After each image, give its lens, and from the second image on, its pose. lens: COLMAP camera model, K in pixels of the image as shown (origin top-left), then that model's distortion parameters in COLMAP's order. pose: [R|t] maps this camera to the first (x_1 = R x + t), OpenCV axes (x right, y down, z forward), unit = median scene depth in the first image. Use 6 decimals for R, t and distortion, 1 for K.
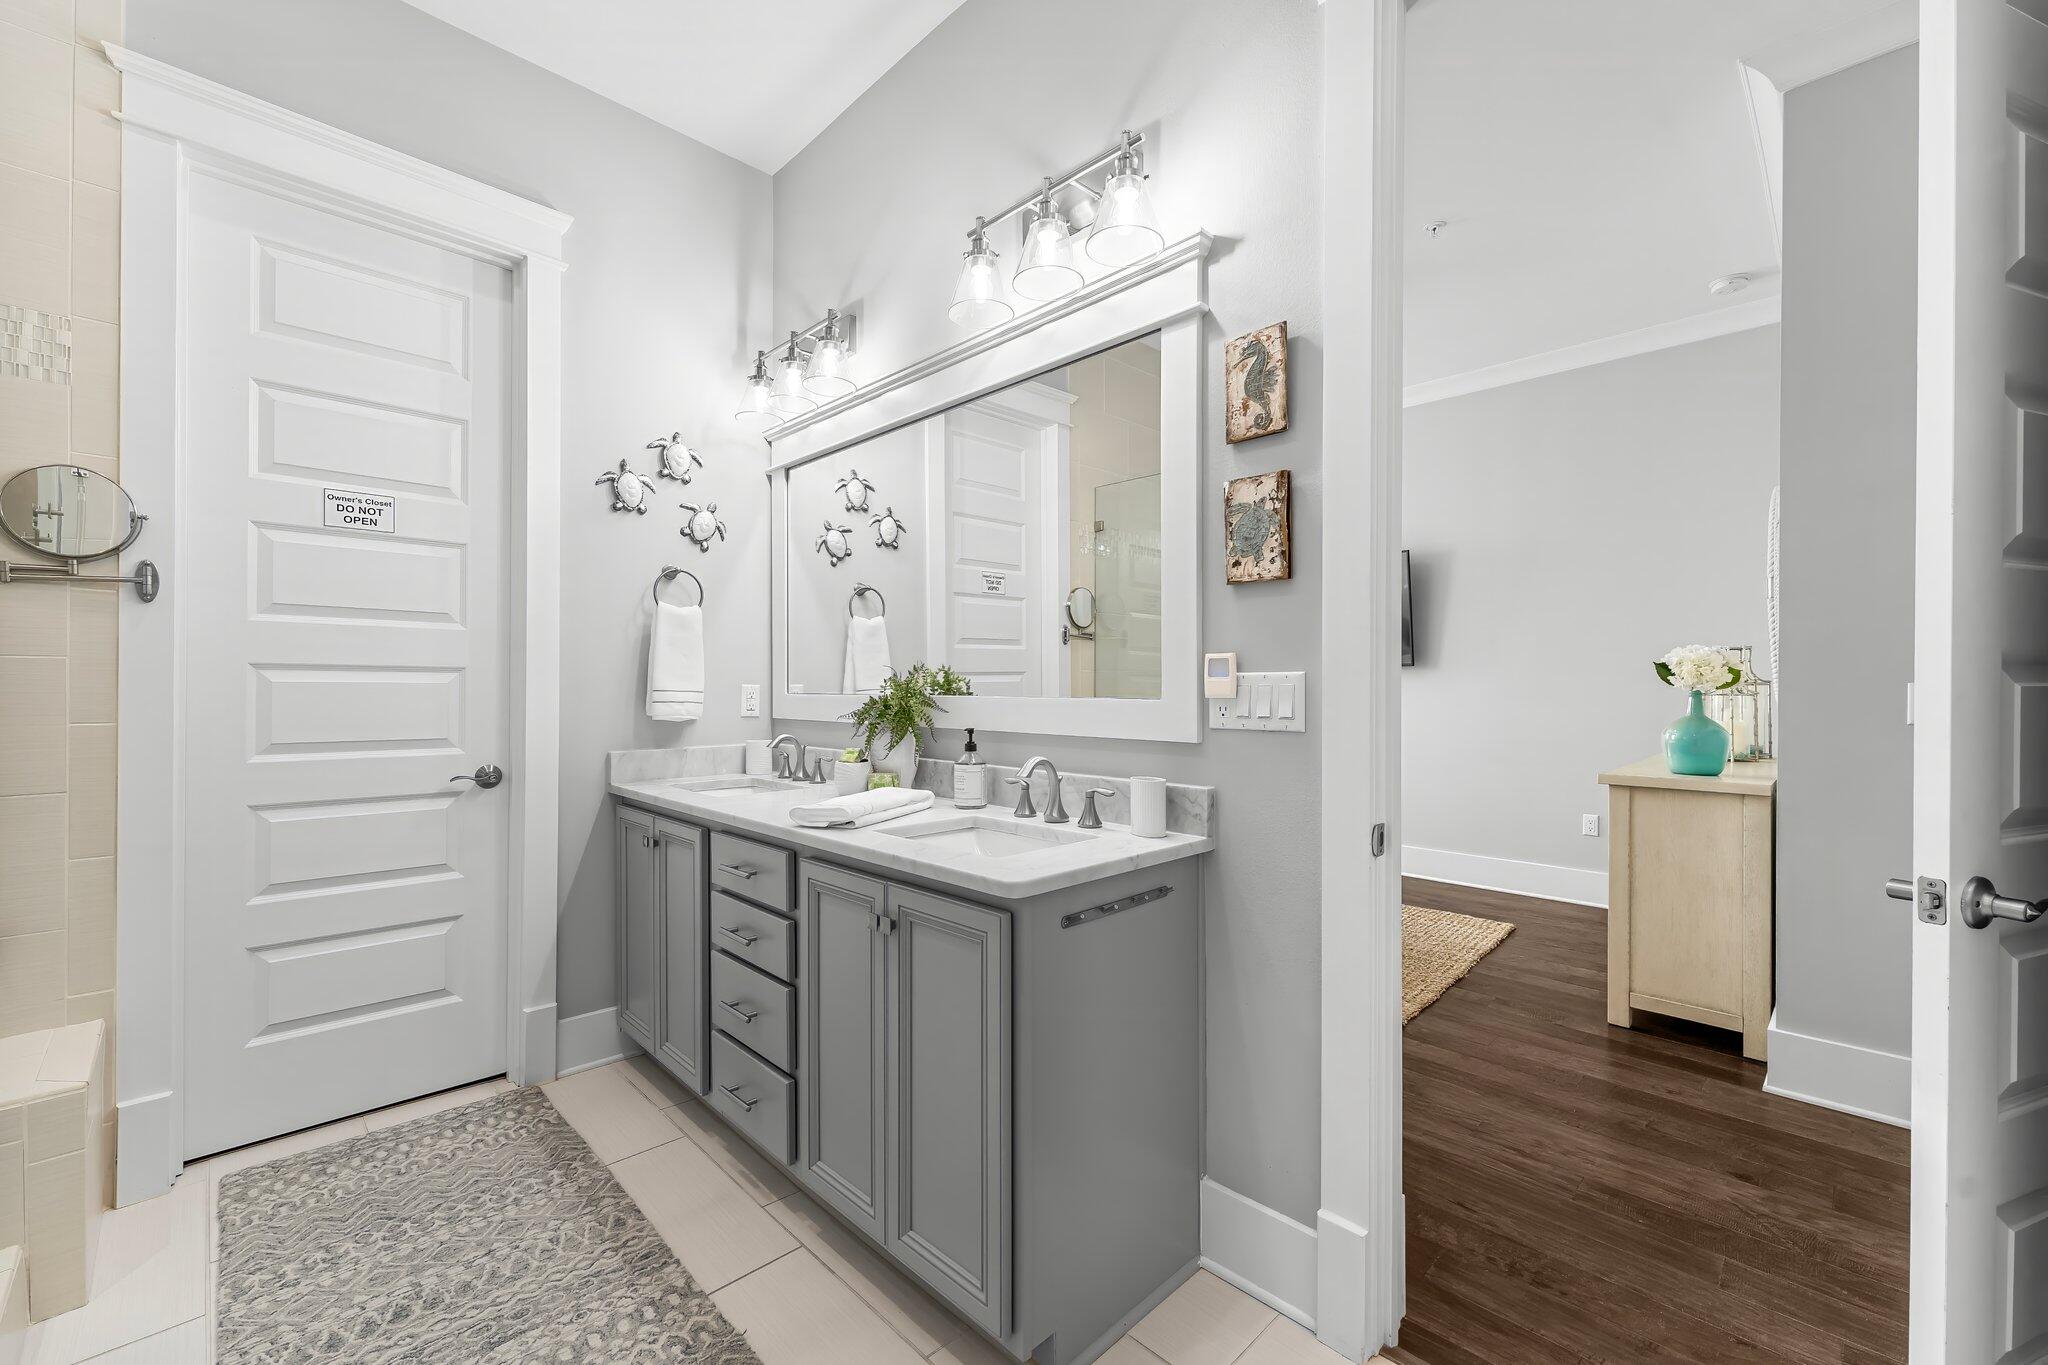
lens RADIAL K [[831.8, 0, 1009.4], [0, 831.8, 687.9], [0, 0, 1]] dist [-0.001215, 0.000043]
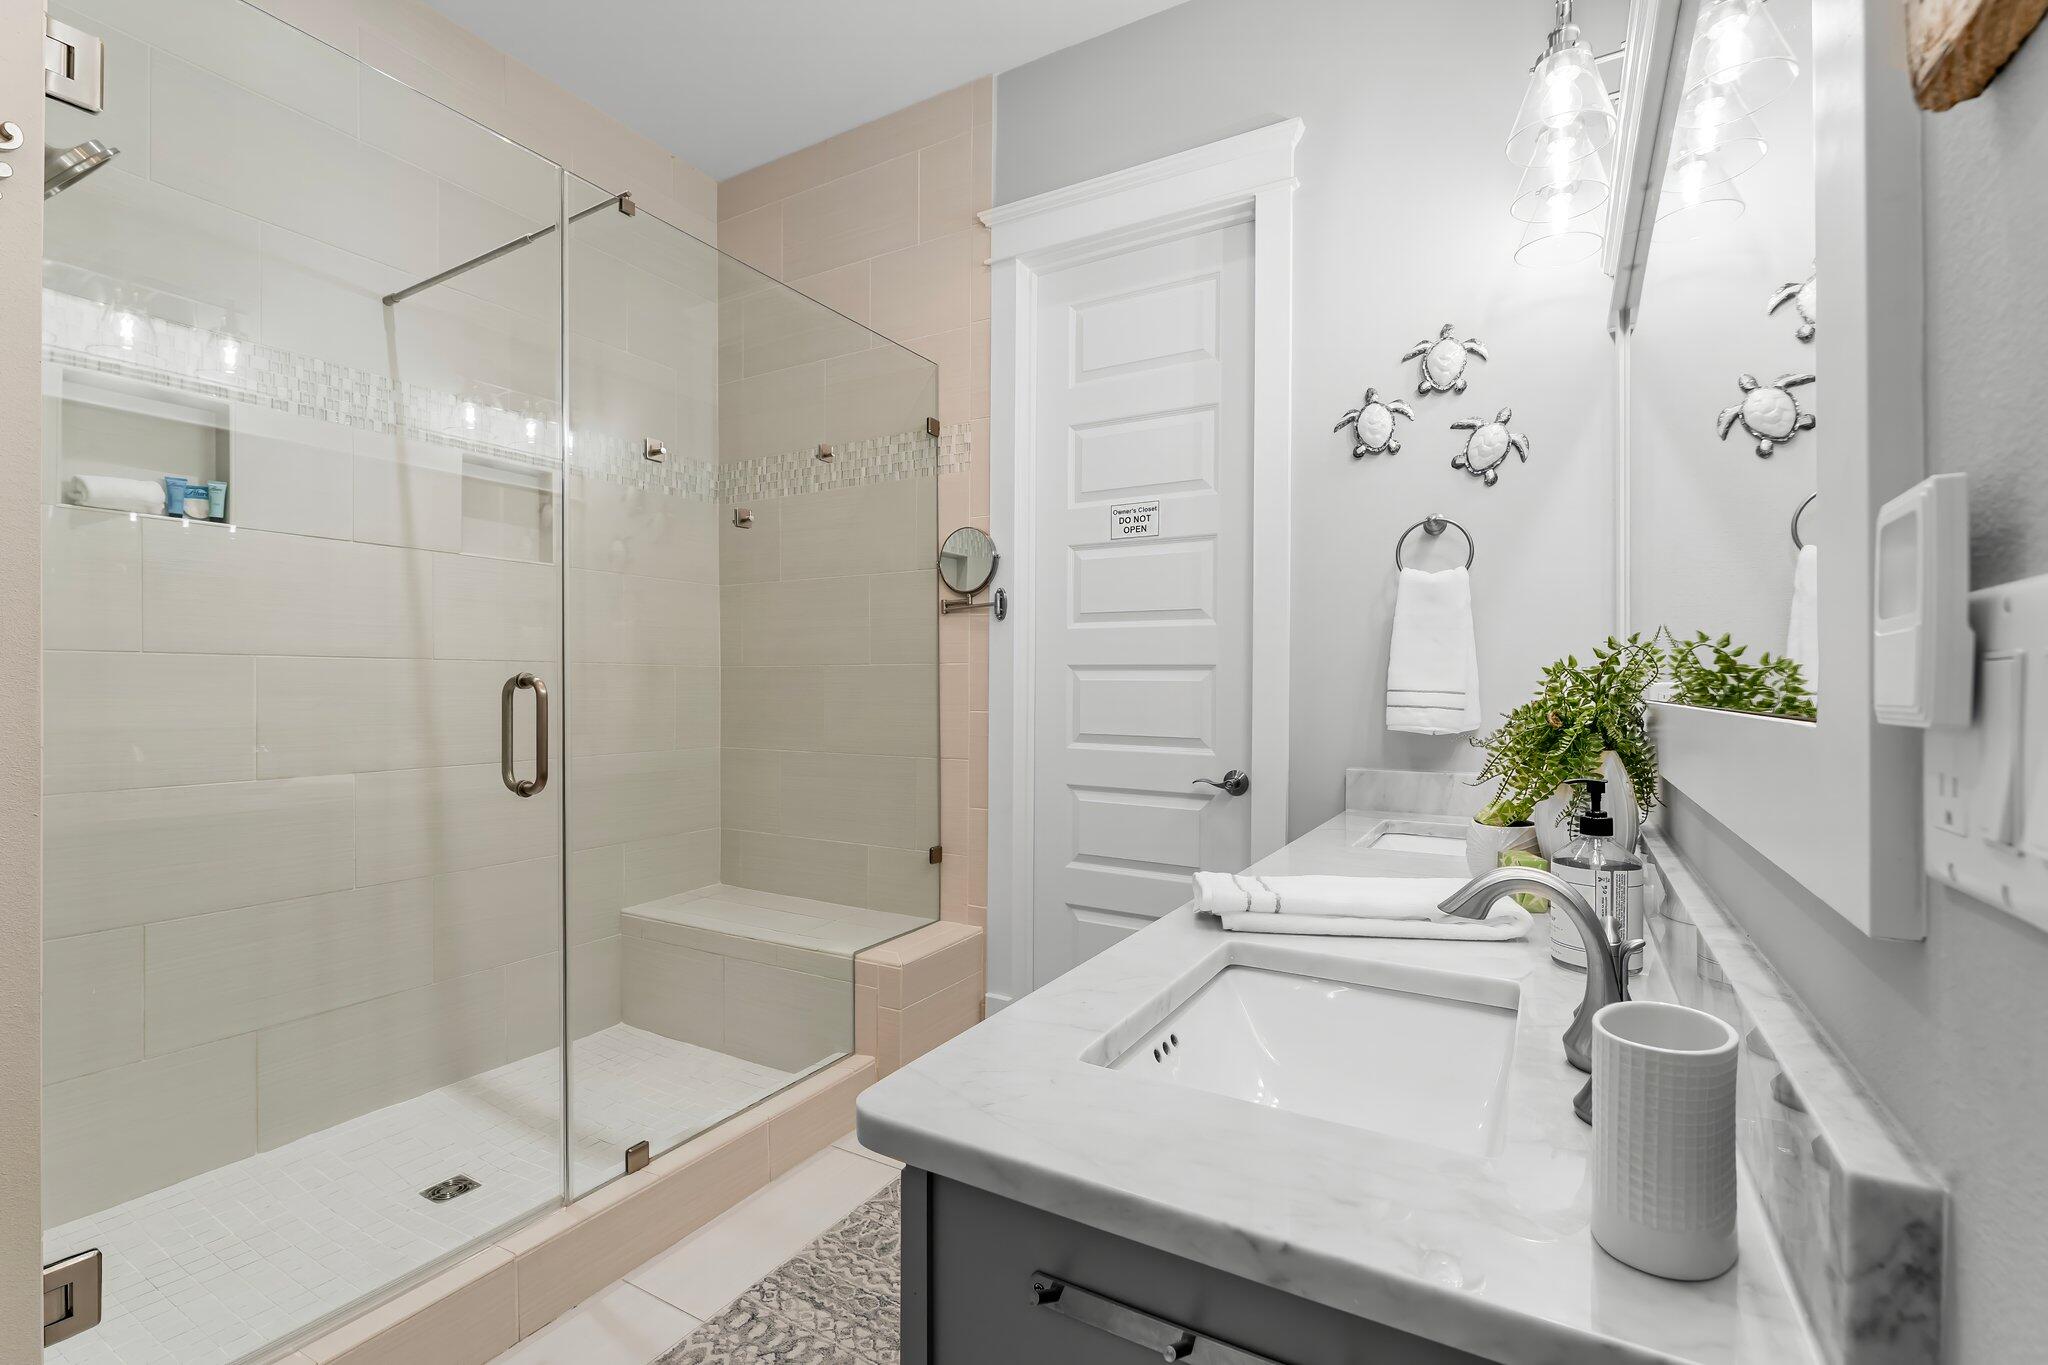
lens RADIAL K [[899.0, 0, 1013.8], [0, 899.0, 687.4], [0, 0, 1]] dist [-0.011050, -0.000717]
pose [[0.254679, 0.001783, -0.967024, 0.272819], [-0.007058, 0.999975, -0.000015, 0.002771], [0.967000, 0.006829, 0.254685, 0.518190]]
